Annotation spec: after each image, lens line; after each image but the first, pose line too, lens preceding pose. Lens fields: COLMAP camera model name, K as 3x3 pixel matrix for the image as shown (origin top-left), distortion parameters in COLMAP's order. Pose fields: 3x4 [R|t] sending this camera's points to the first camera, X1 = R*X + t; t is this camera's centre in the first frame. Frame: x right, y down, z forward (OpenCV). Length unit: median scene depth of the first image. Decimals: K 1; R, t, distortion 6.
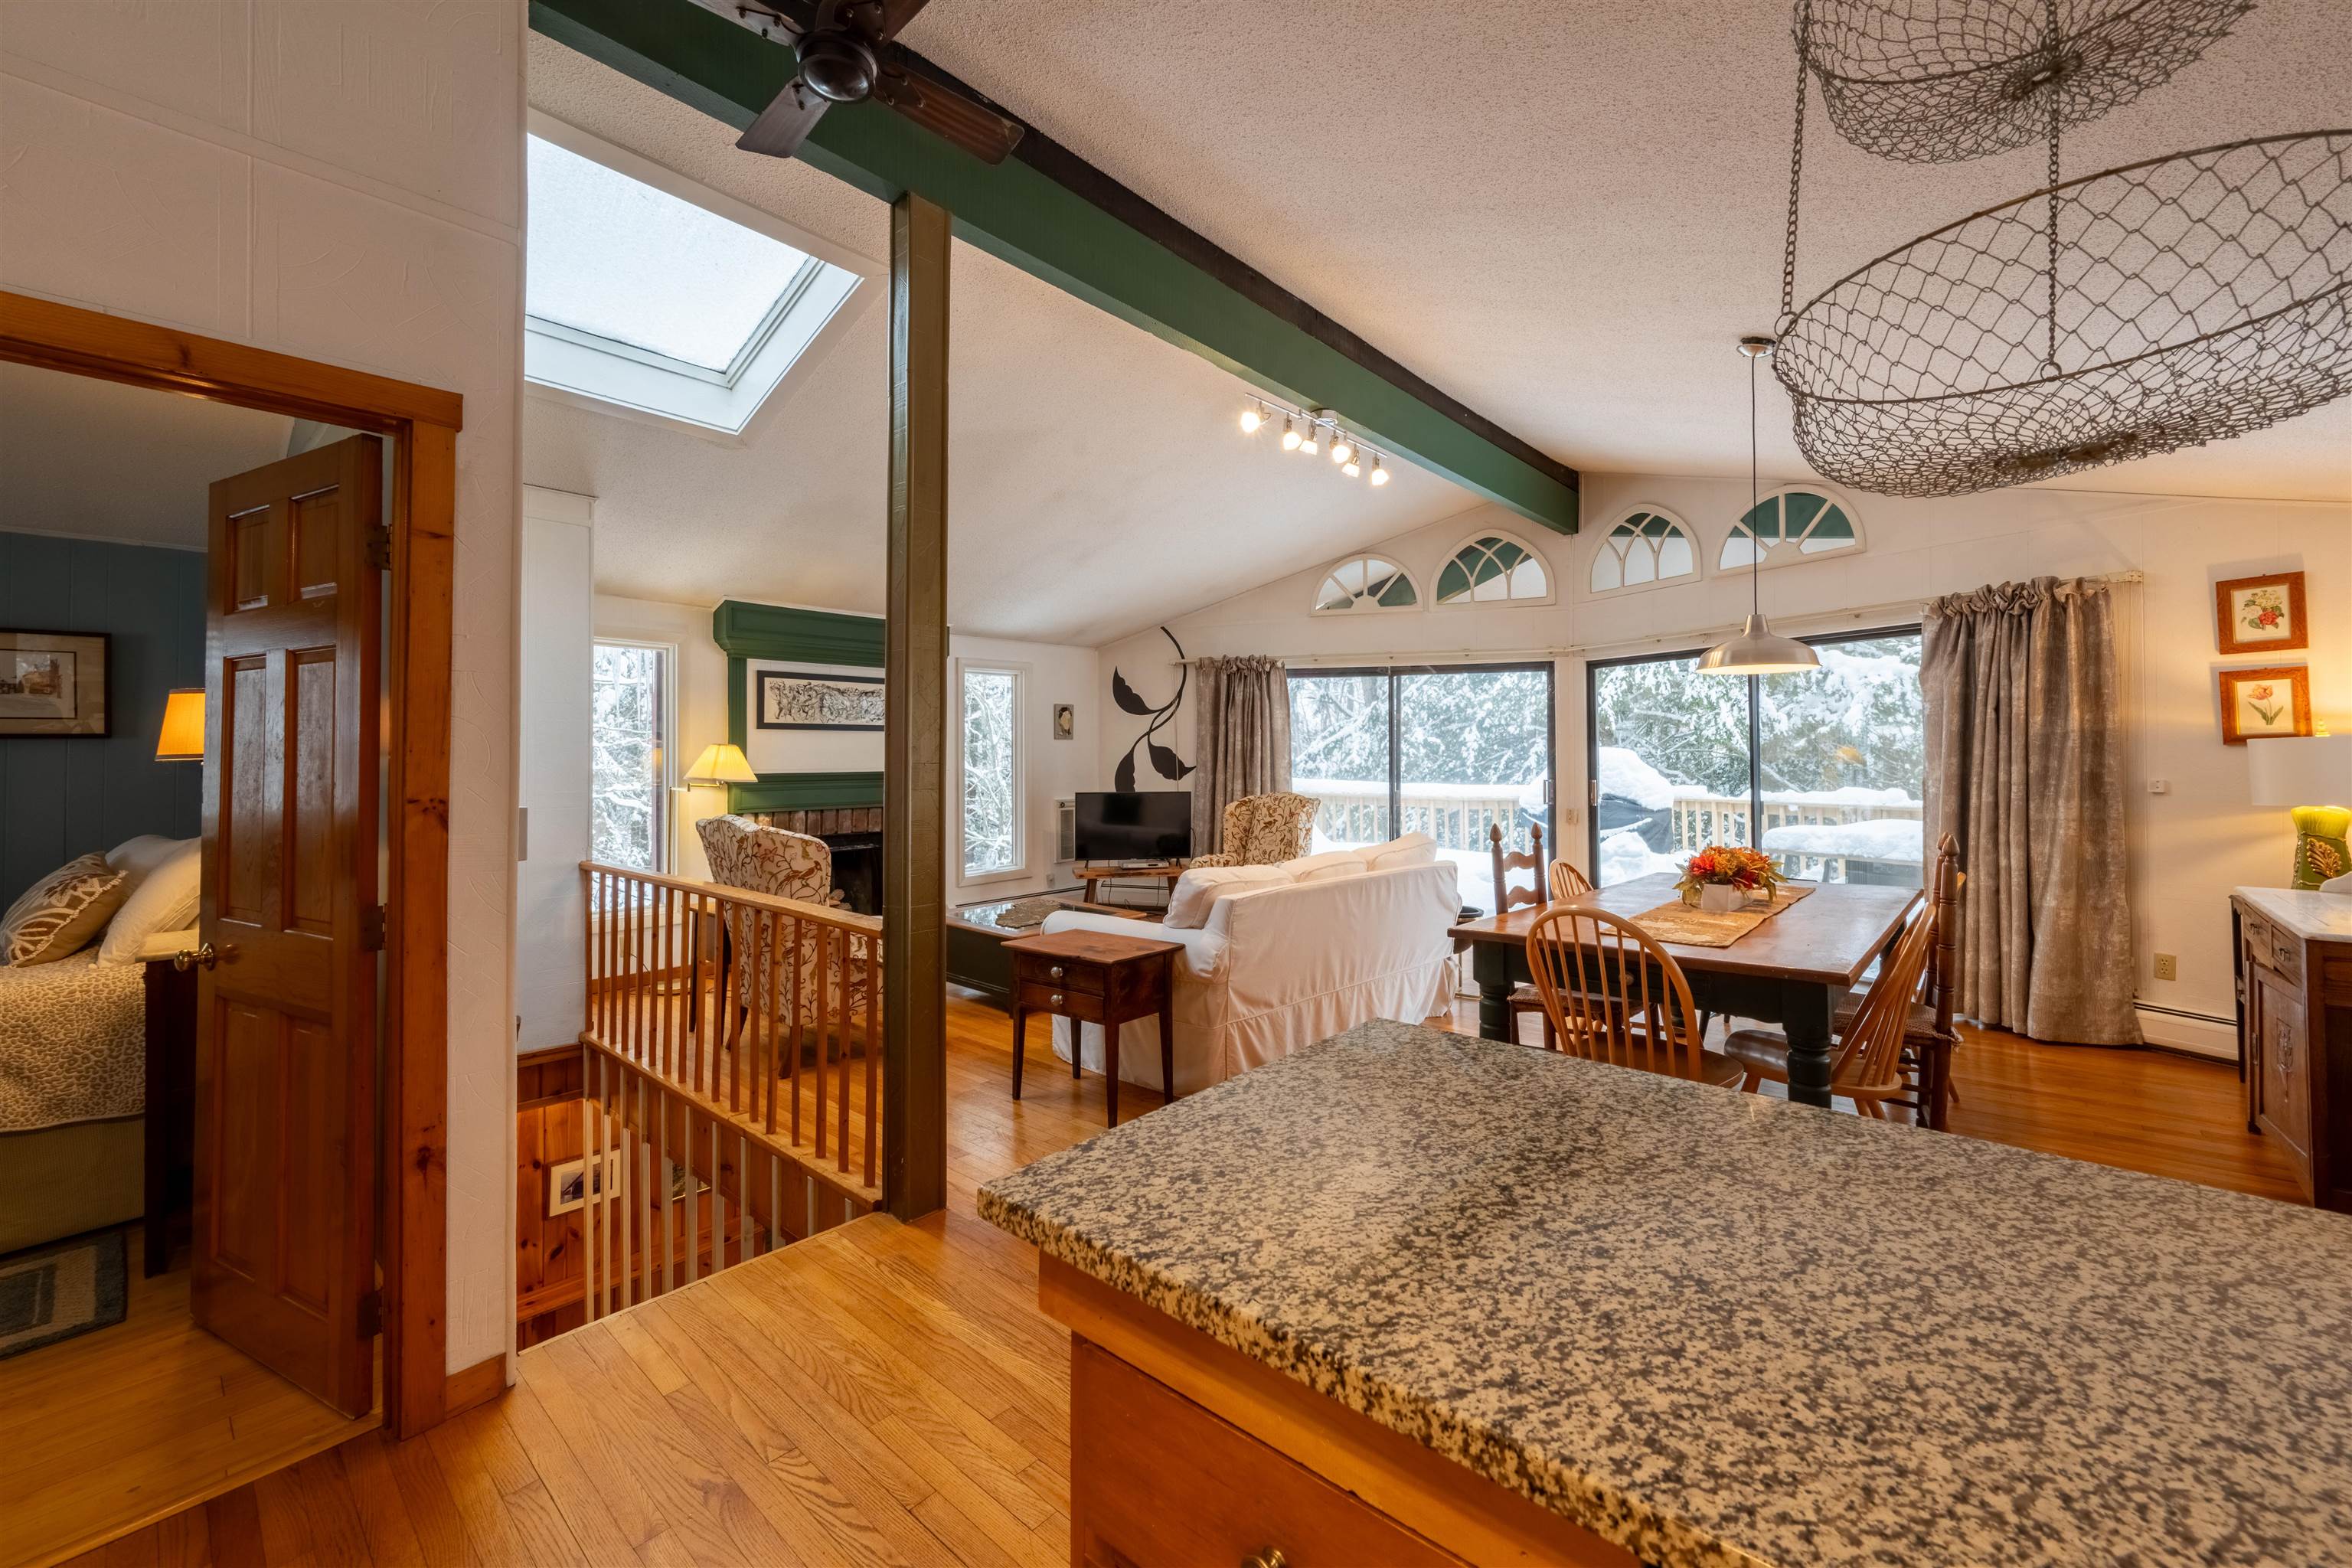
lens RADIAL K [[941.2, 0, 1192.5], [0, 941.2, 733.5], [0, 0, 1]] dist [0.000108, 0.000126]
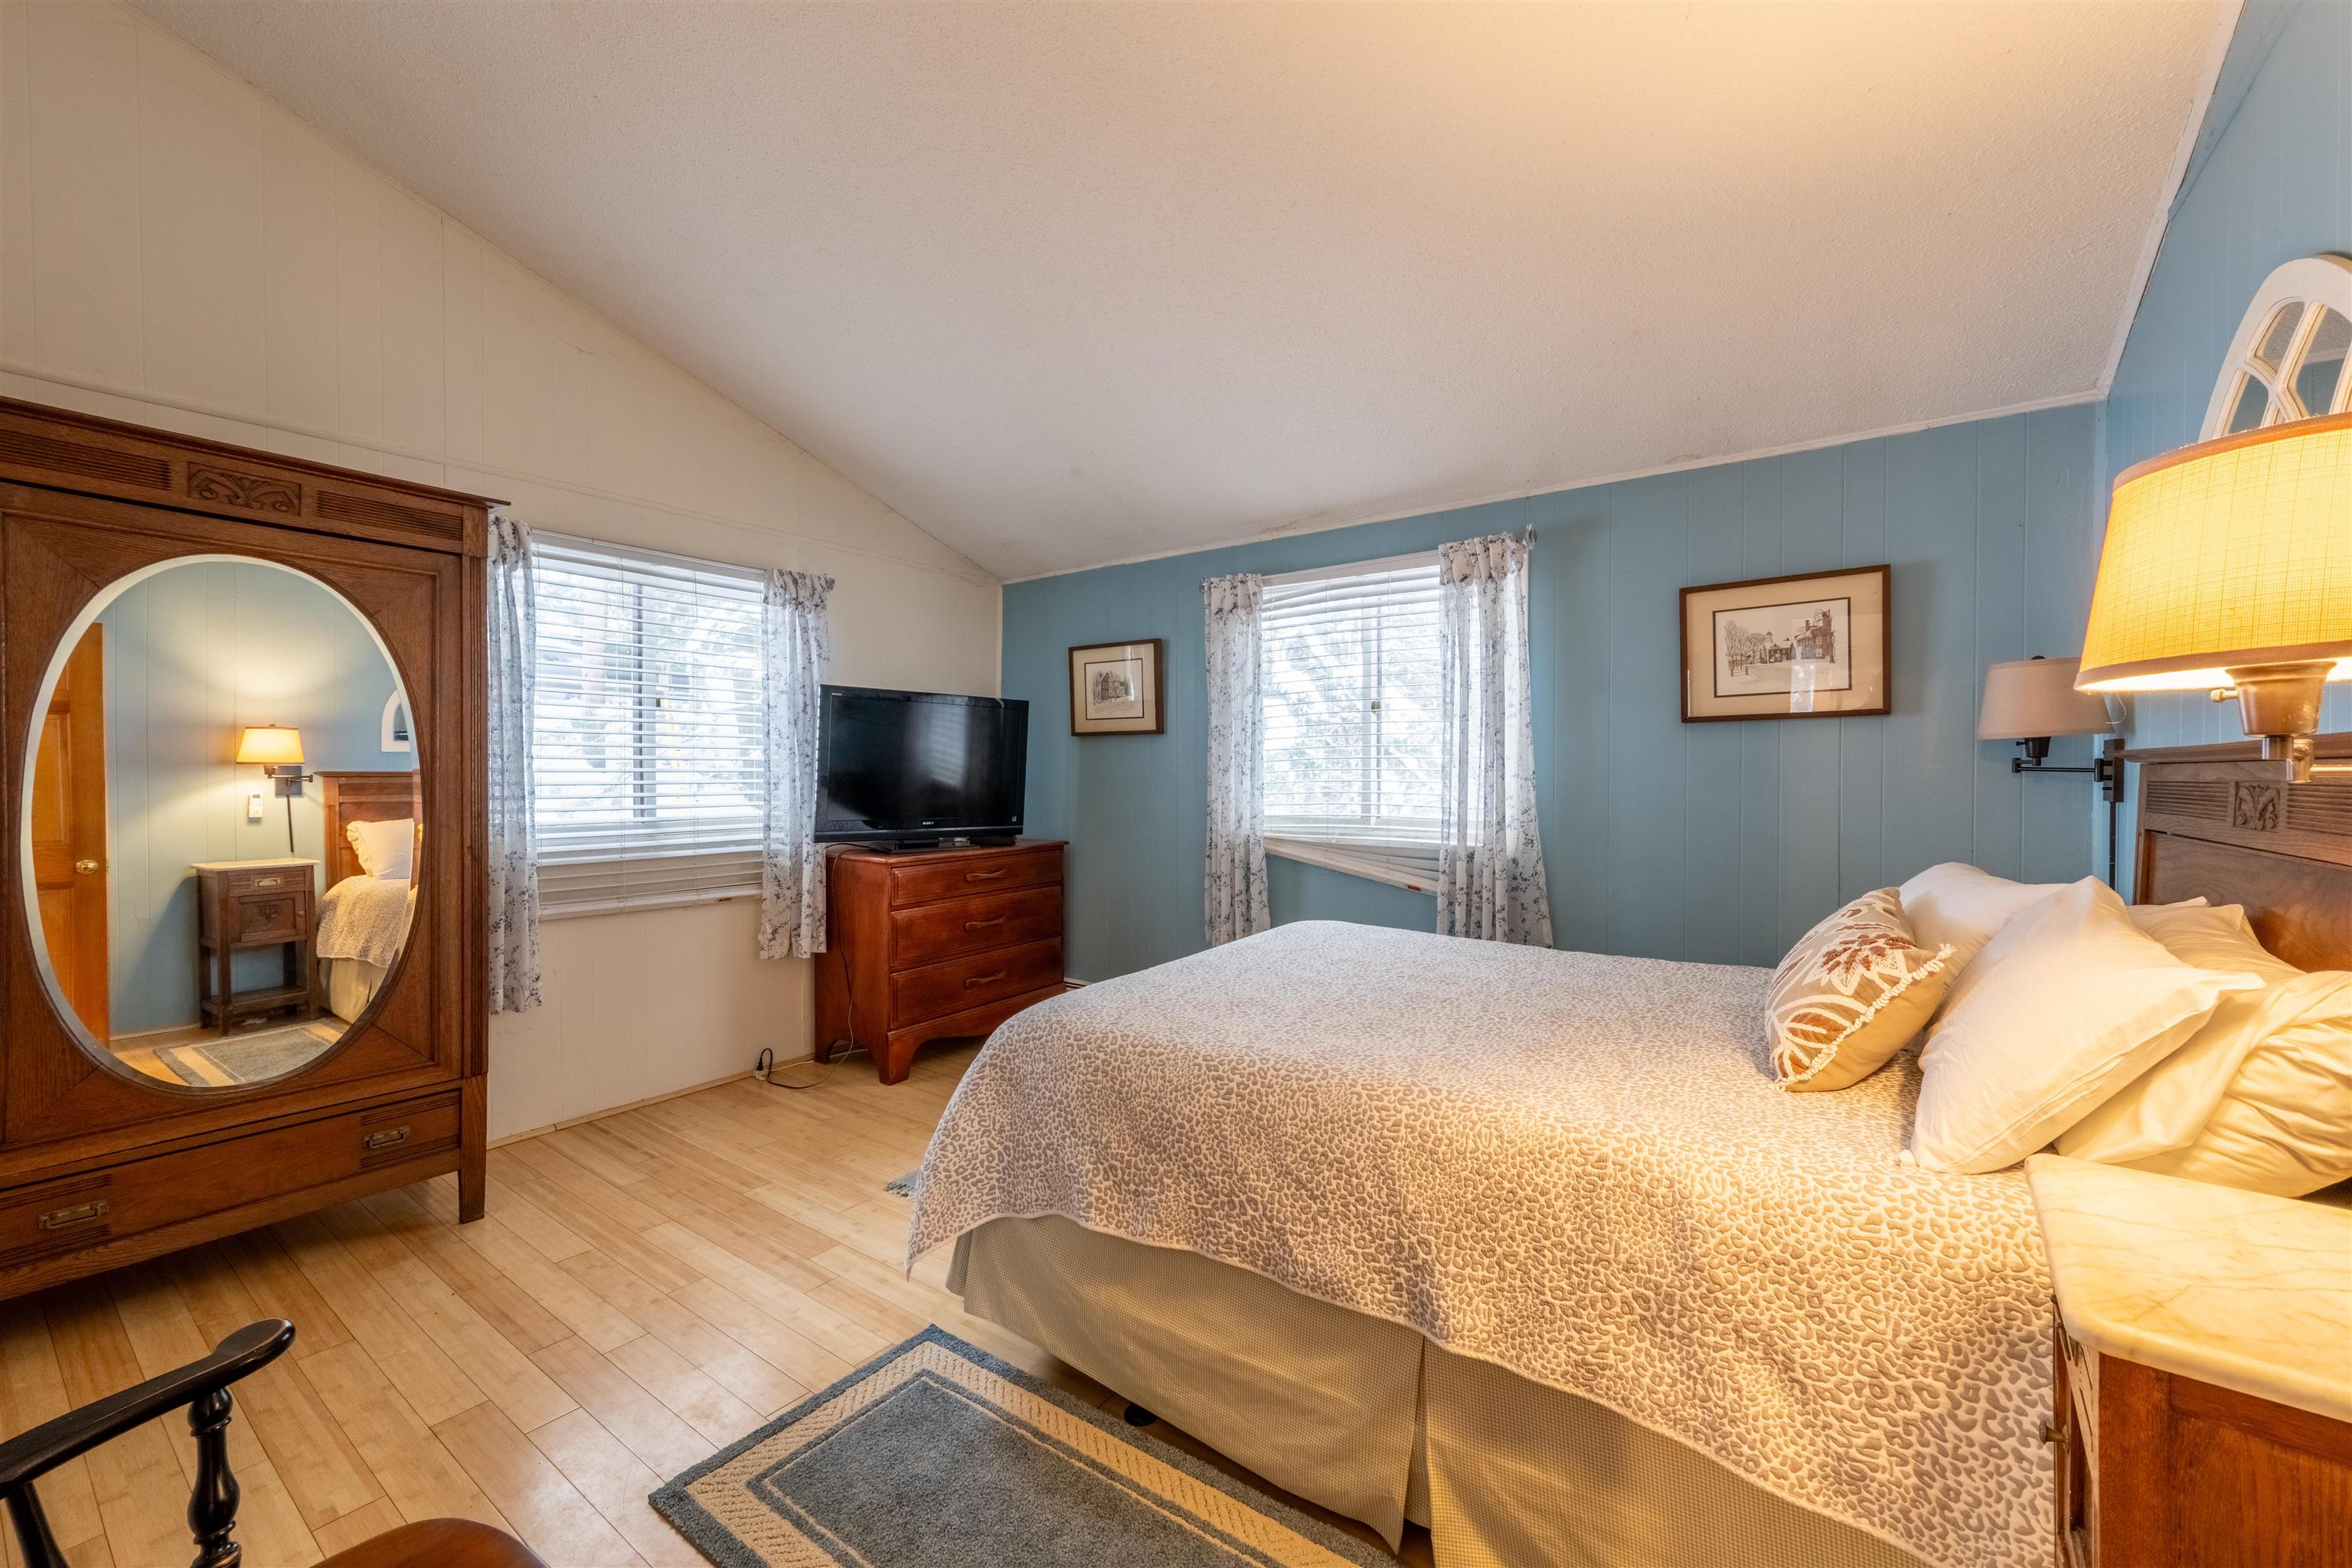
lens RADIAL K [[923.1, 0, 1182.2], [0, 923.1, 784.4], [0, 0, 1]] dist [0.000813, 0.000065]
pose [[0.088473, 0.014111, -0.995979, -0.500655], [0.018225, 0.999709, 0.015782, 0.034442], [0.995912, -0.019548, 0.088190, 0.406481]]
